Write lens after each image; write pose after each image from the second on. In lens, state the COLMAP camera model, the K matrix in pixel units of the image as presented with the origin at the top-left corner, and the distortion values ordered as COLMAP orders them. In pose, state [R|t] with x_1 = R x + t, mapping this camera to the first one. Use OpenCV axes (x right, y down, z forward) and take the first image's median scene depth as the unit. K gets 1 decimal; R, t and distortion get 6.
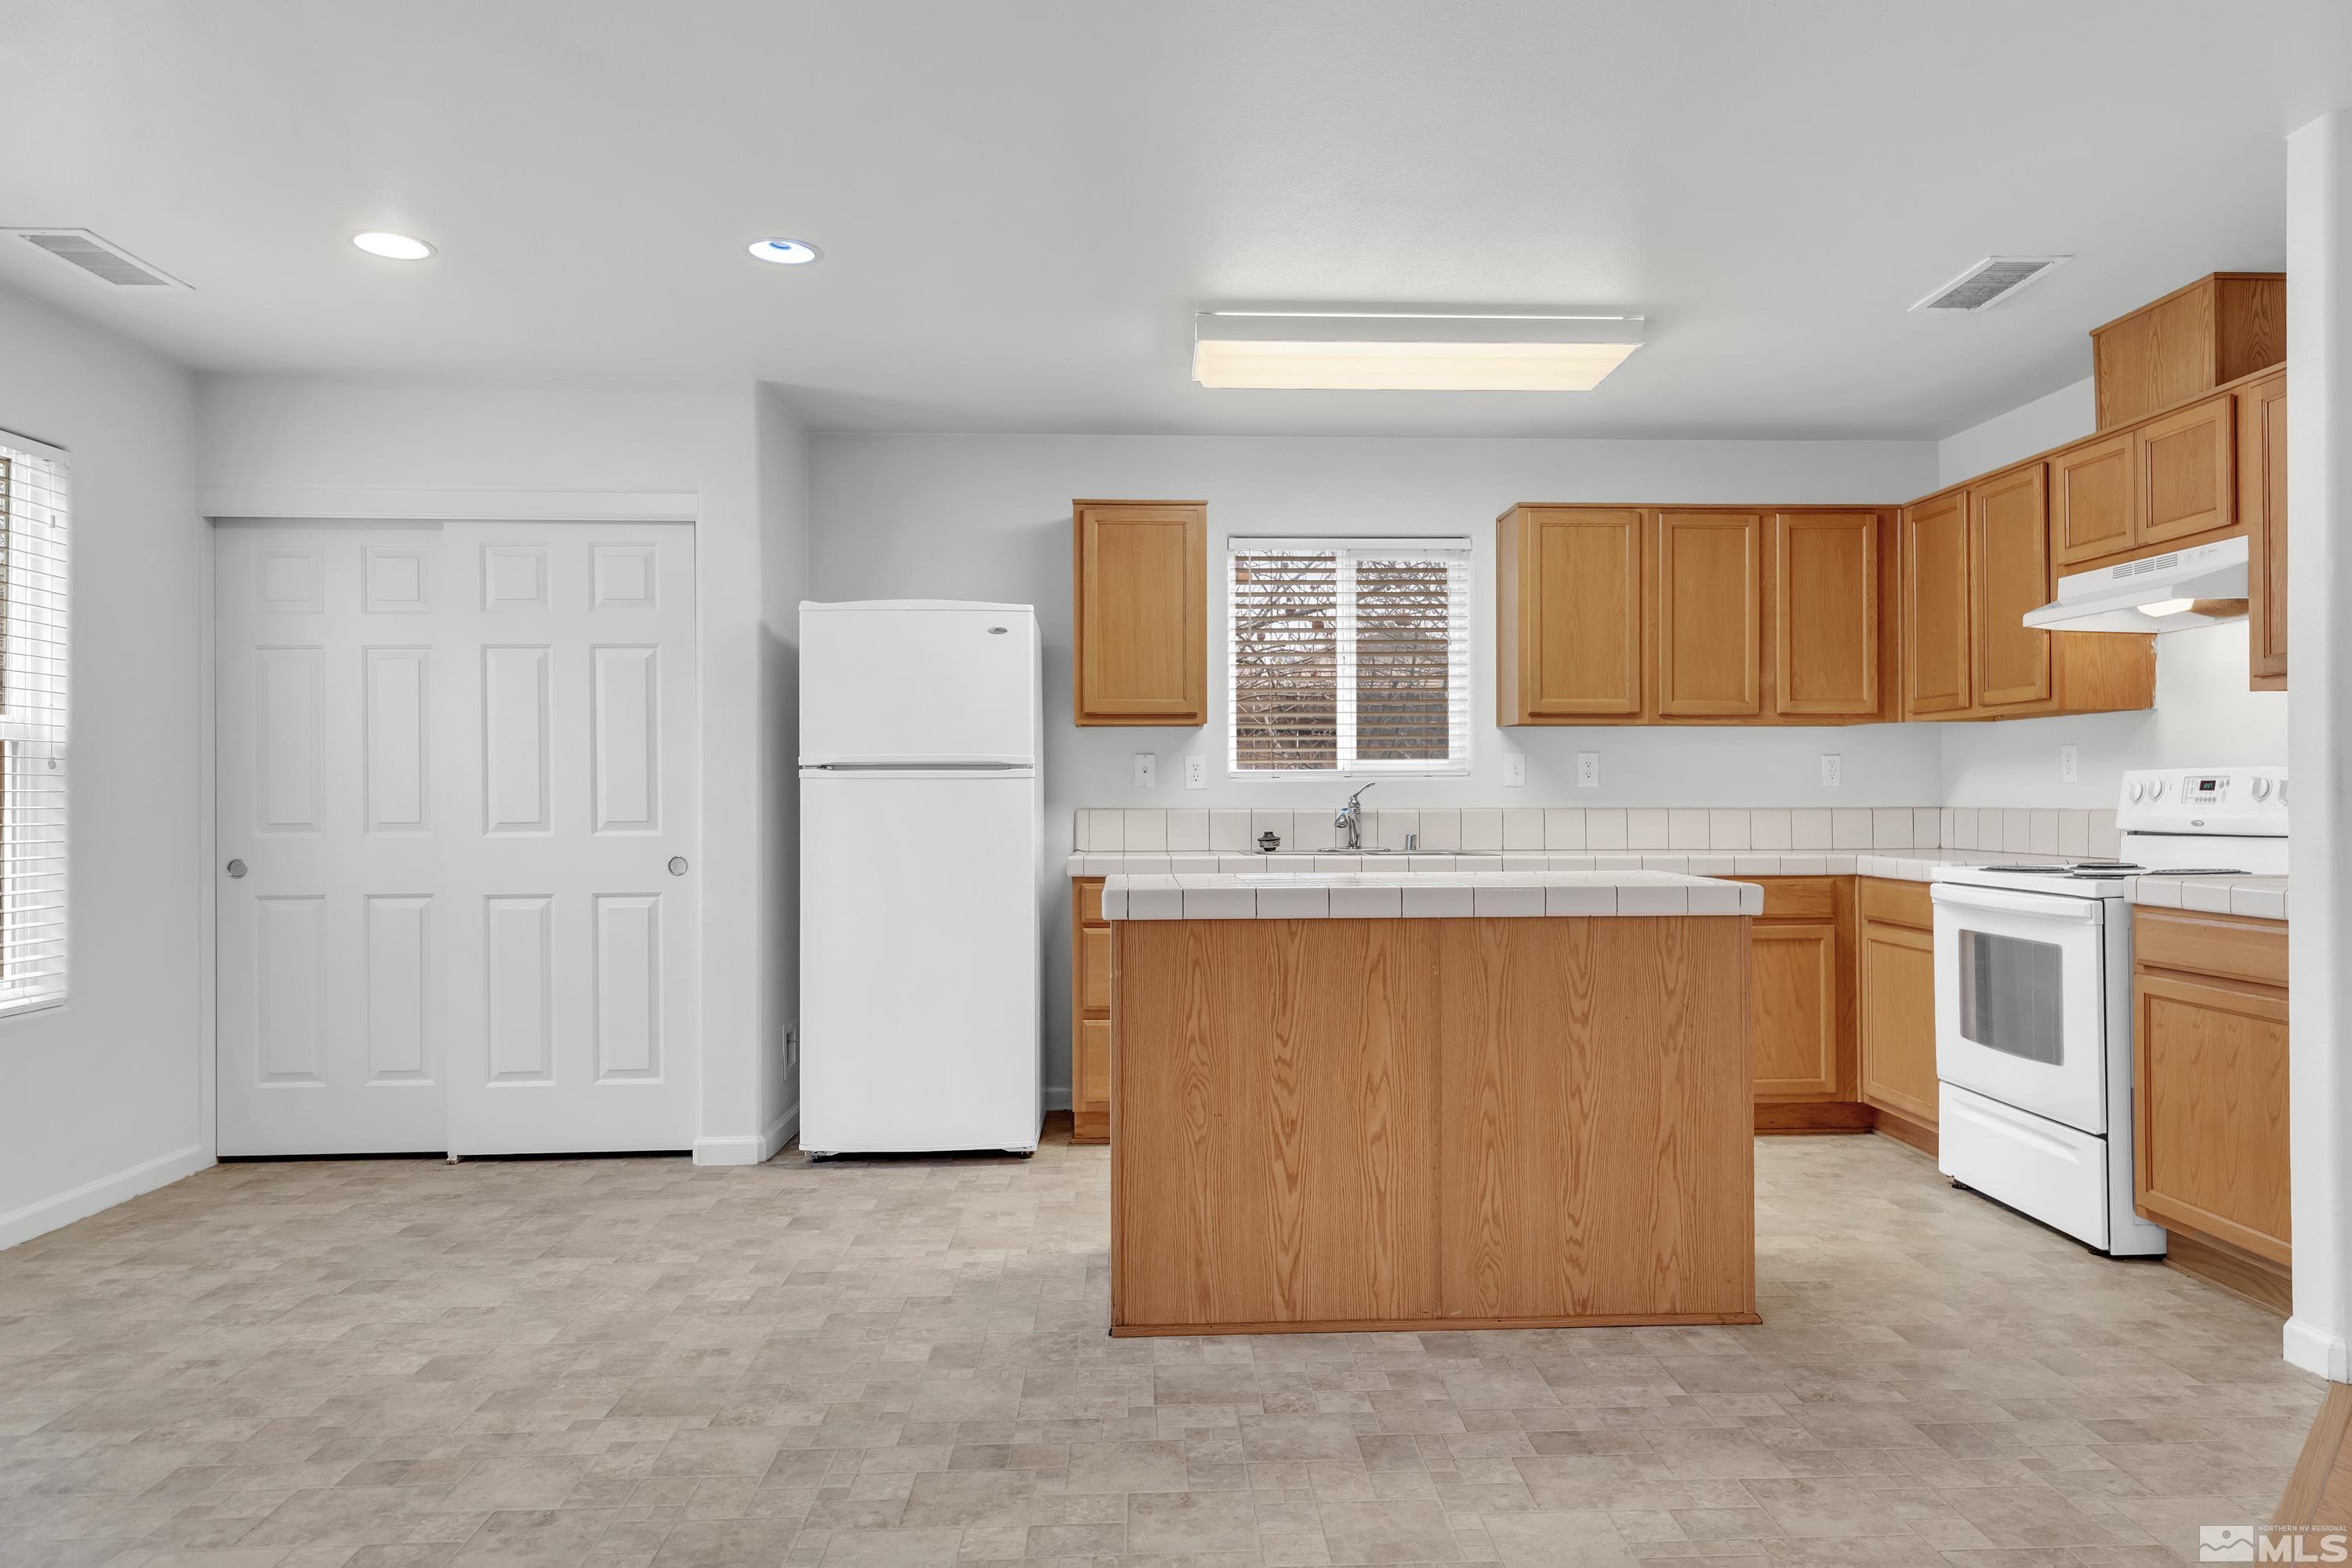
lens RADIAL K [[1488.5, 0, 1176.0], [0, 1488.5, 784.0], [0, 0, 1]] dist [0.001770, 0.003056]
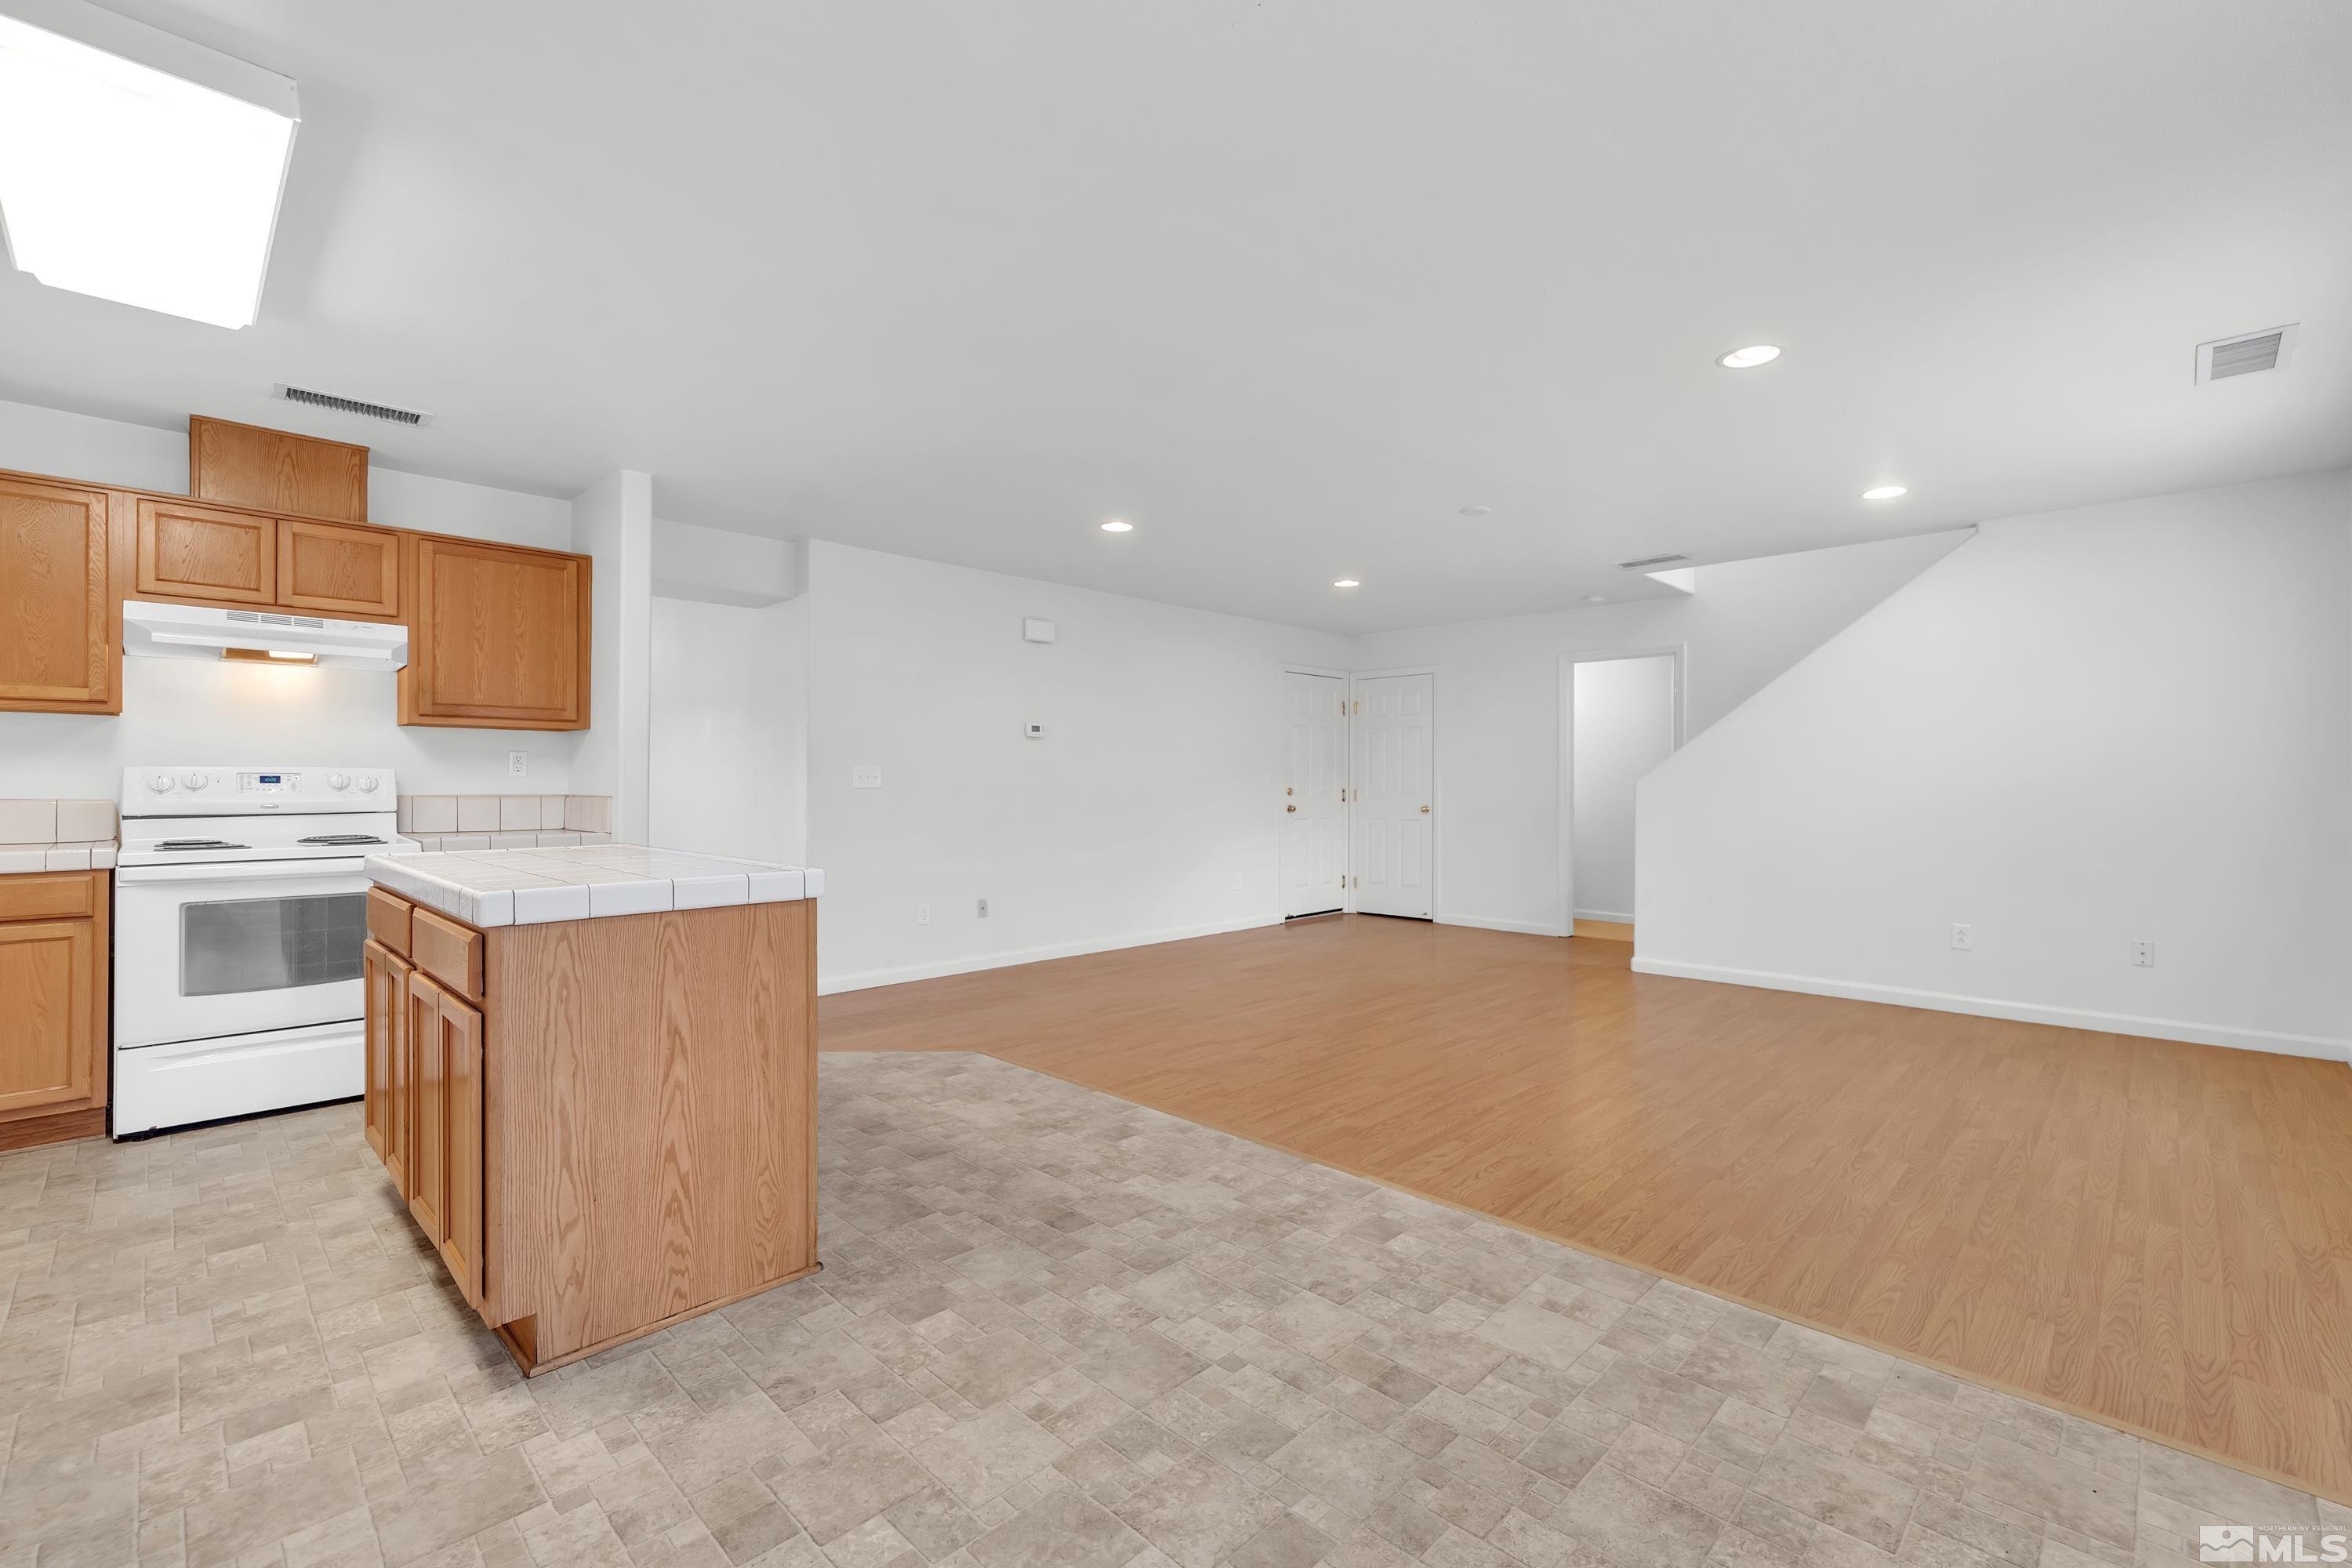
lens RADIAL K [[1018.1, 0, 1215.9], [0, 1018.1, 781.3], [0, 0, 1]] dist [0.003893, 0.000104]
pose [[-0.700276, 0.005020, 0.713855, -0.533484], [-0.002534, 0.999951, -0.009518, 0.008213], [-0.713868, -0.008474, -0.700229, 0.887432]]
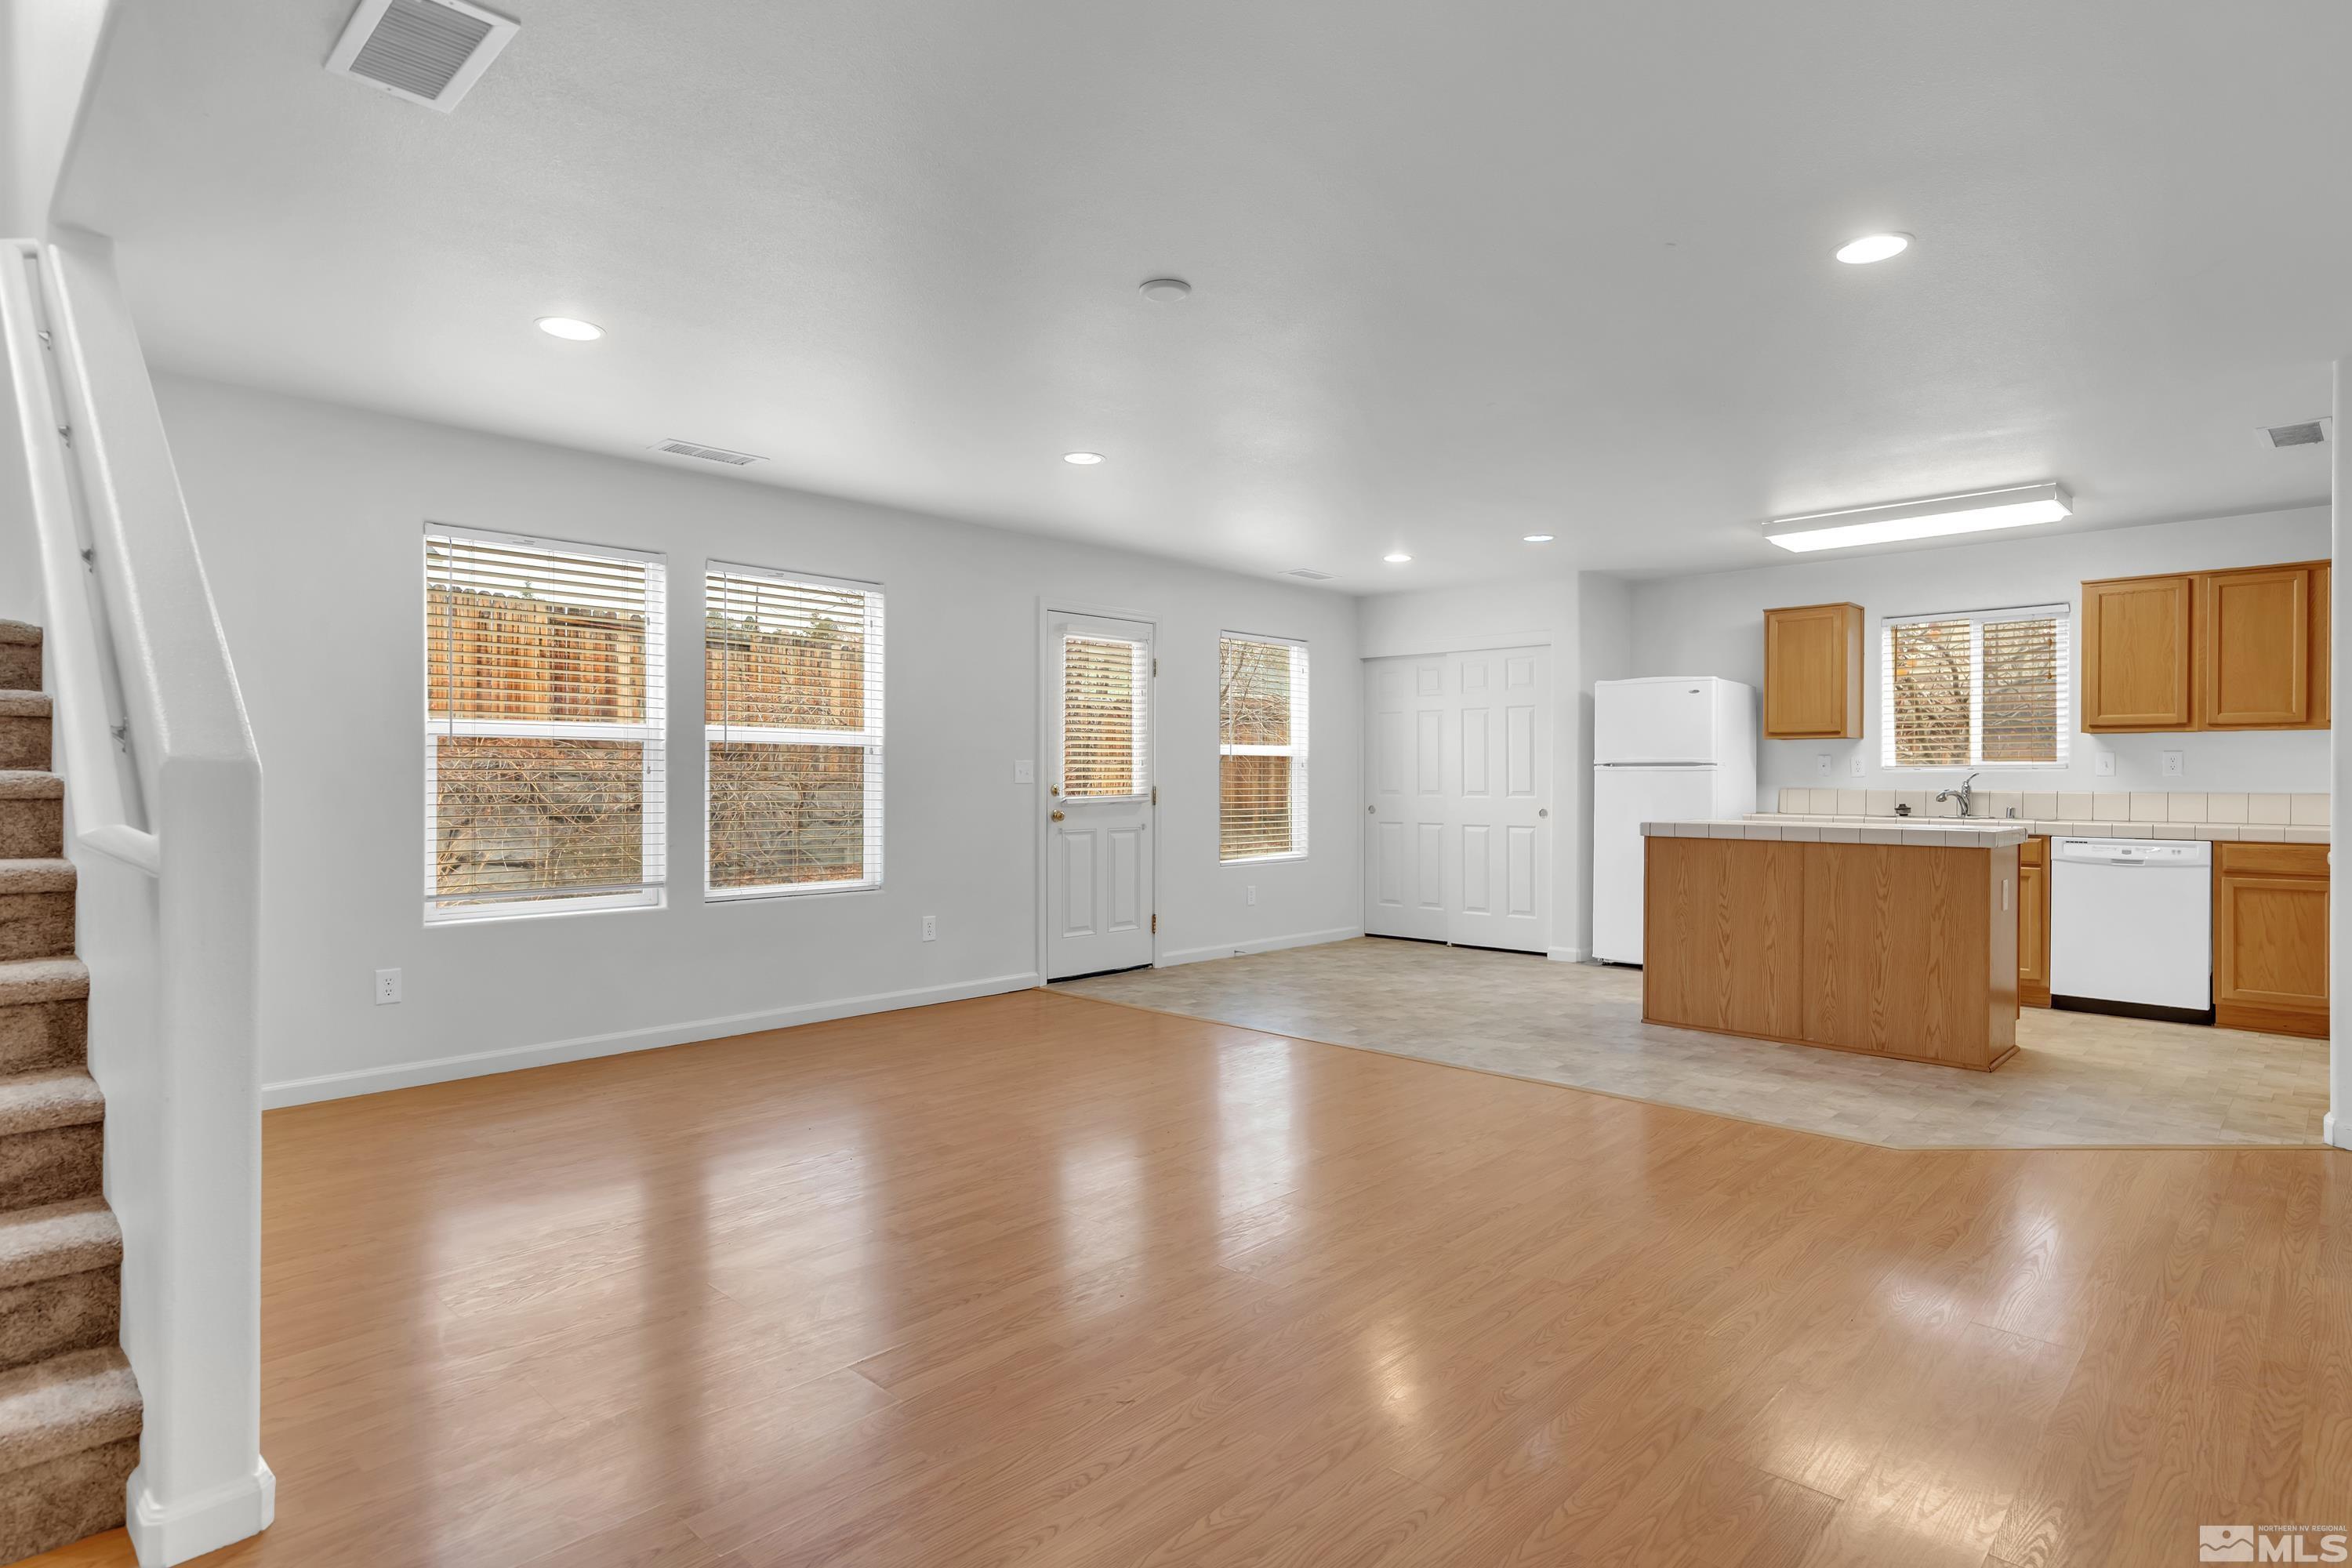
lens RADIAL K [[1173.5, 0, 1223.8], [0, 1173.5, 784.7], [0, 0, 1]] dist [0.002273, 0.000680]
pose [[0.706157, 0.008829, -0.708000, 0.506032], [0.000015, 0.999922, 0.012485, -0.004694], [0.708055, -0.008827, 0.706102, -0.456639]]
